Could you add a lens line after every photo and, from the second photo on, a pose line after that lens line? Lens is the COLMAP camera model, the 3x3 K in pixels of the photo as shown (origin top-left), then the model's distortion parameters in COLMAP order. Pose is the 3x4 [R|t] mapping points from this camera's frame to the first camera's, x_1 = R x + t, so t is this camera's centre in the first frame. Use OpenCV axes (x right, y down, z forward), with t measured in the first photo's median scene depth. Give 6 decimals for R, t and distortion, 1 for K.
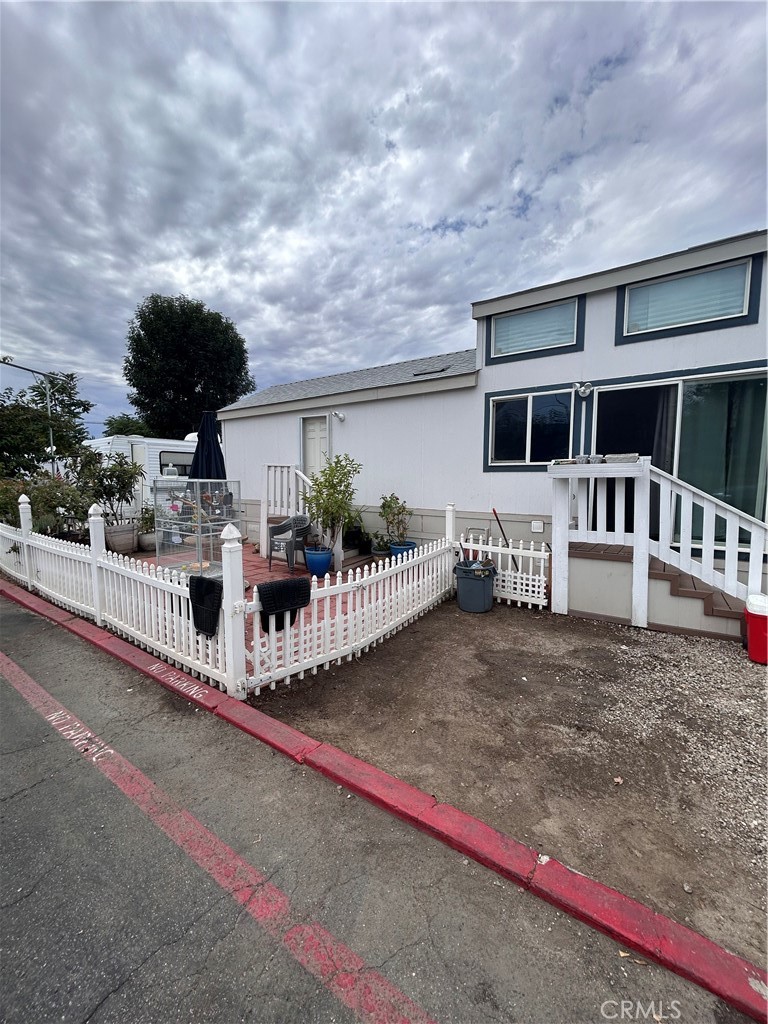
lens RADIAL K [[415.8, 0, 381.4], [0, 415.8, 509.5], [0, 0, 1]] dist [0.004320, 0.000673]
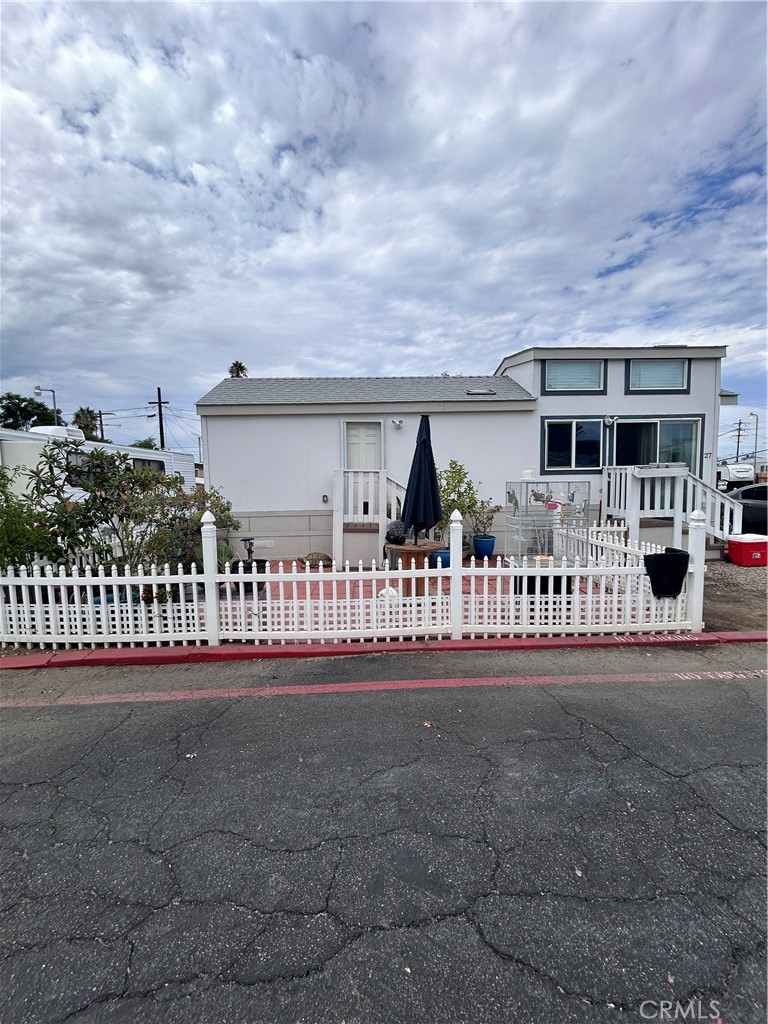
lens RADIAL K [[415.8, 0, 379.5], [0, 415.8, 511.4], [0, 0, 1]] dist [0.004320, 0.000673]
pose [[0.795686, -0.057121, 0.603011, -1.126650], [0.067042, 0.997732, 0.006049, -0.019955], [-0.601988, 0.035614, 0.797710, 0.293702]]
